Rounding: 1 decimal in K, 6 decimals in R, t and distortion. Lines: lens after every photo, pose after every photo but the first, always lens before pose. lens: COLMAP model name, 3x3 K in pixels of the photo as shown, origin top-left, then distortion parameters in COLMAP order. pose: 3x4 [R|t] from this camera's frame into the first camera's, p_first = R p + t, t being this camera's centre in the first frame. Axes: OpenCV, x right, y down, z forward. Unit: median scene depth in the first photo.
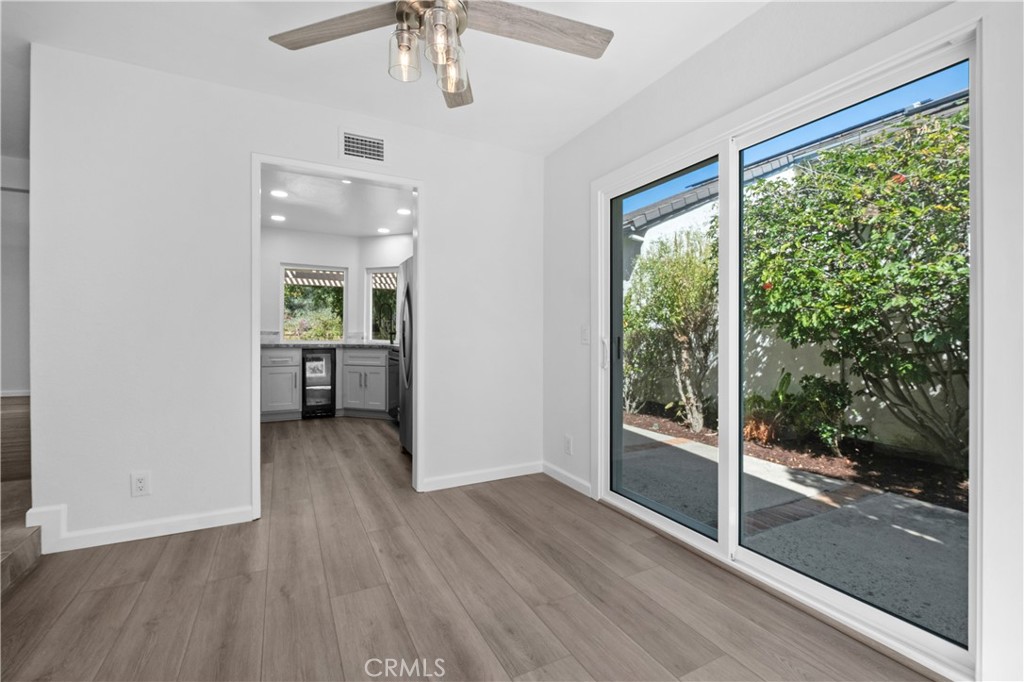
lens RADIAL K [[445.8, 0, 515.5], [0, 445.8, 336.0], [0, 0, 1]] dist [-0.003056, 0.000030]
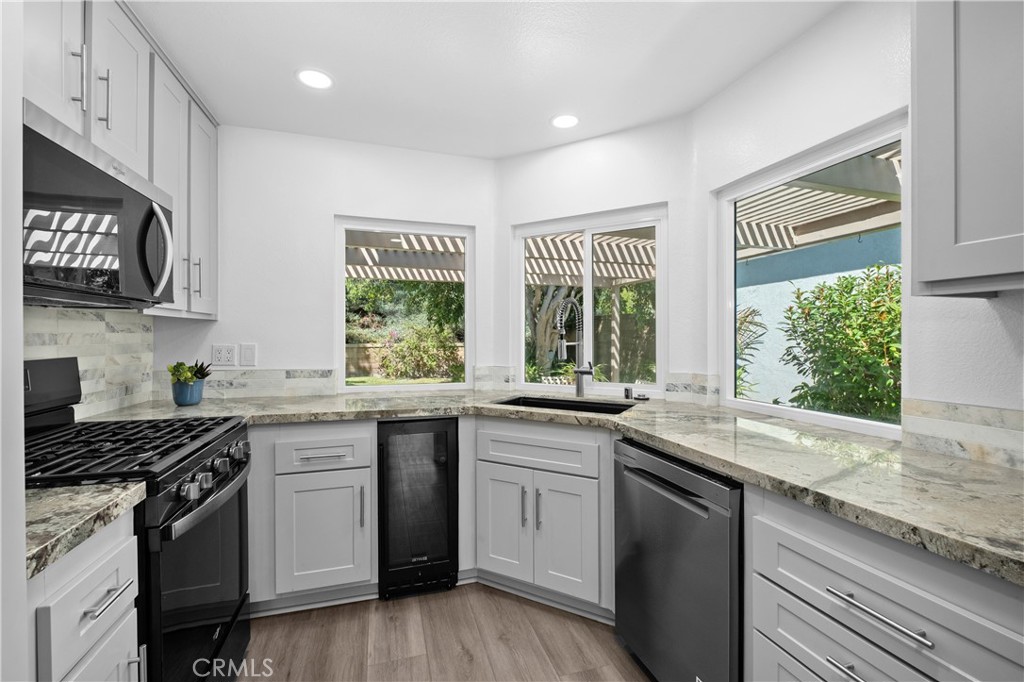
lens RADIAL K [[445.8, 0, 511.5], [0, 445.8, 340.2], [0, 0, 1]] dist [-0.003056, 0.000030]
pose [[0.981315, -0.004263, -0.192360, -0.268613], [0.004367, 0.999990, 0.000115, -0.038208], [0.192358, -0.000952, 0.981324, 0.595191]]
